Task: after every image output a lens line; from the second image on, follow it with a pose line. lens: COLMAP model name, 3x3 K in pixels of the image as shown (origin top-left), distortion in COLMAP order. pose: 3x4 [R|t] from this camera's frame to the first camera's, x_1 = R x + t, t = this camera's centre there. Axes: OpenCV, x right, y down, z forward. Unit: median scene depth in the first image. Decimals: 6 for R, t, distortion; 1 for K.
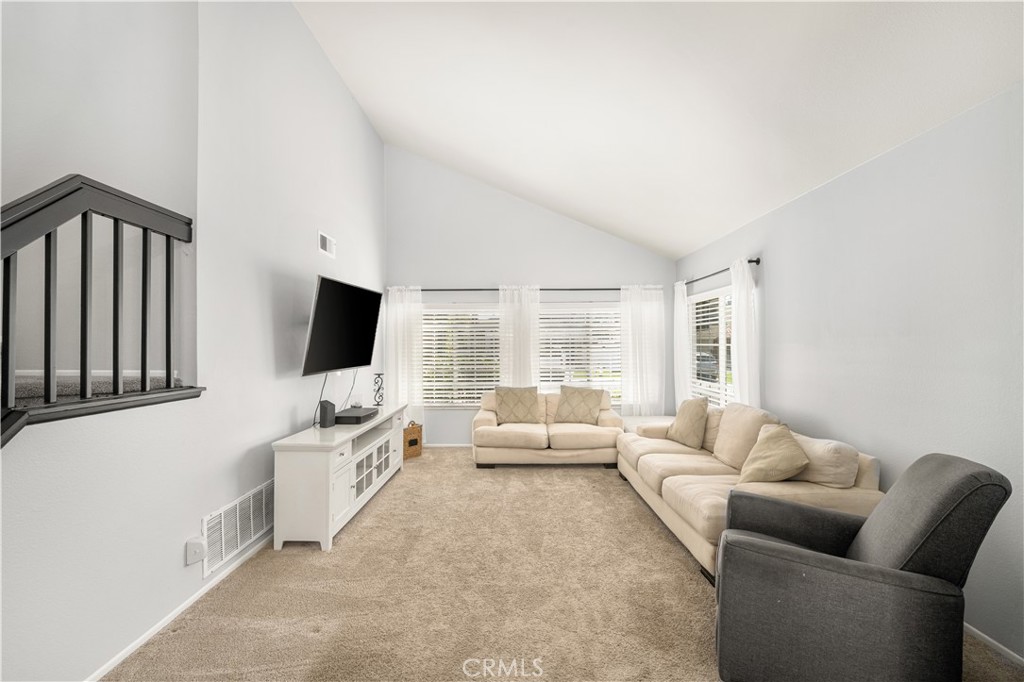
lens RADIAL K [[459.9, 0, 512.0], [0, 459.9, 341.0], [0, 0, 1]] dist [-0.000023, -0.000081]
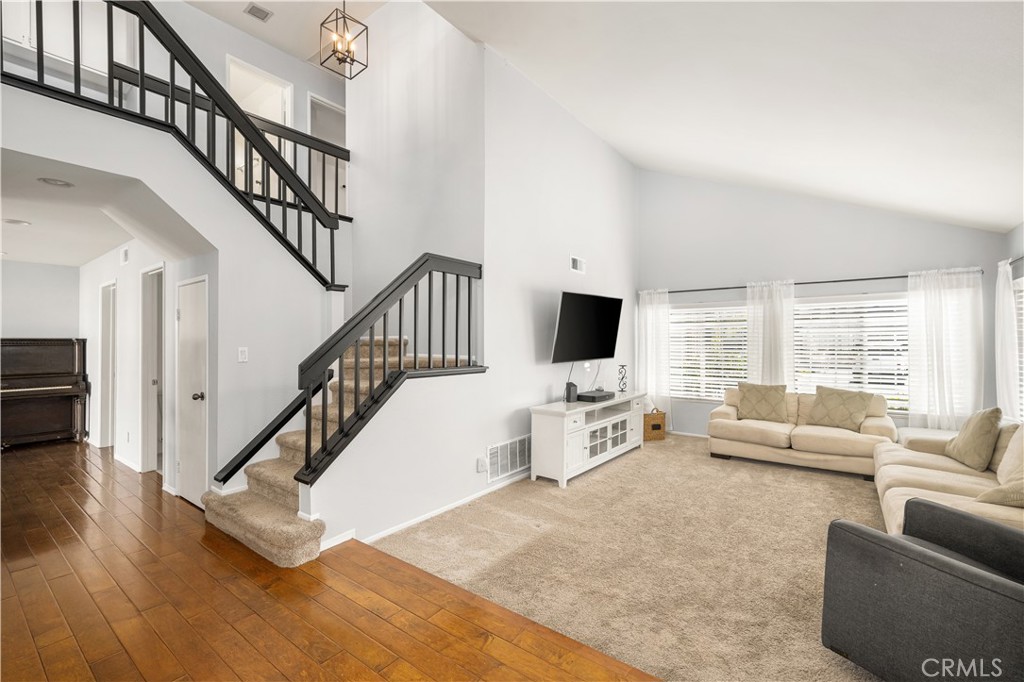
lens RADIAL K [[450.1, 0, 512.0], [0, 450.1, 341.0], [0, 0, 1]] dist [0.000837, -0.000135]
pose [[0.797661, 0.003451, -0.603096, 0.248765], [0.001034, 0.999974, 0.007090, -0.001458], [0.603105, -0.006278, 0.797637, -0.152041]]
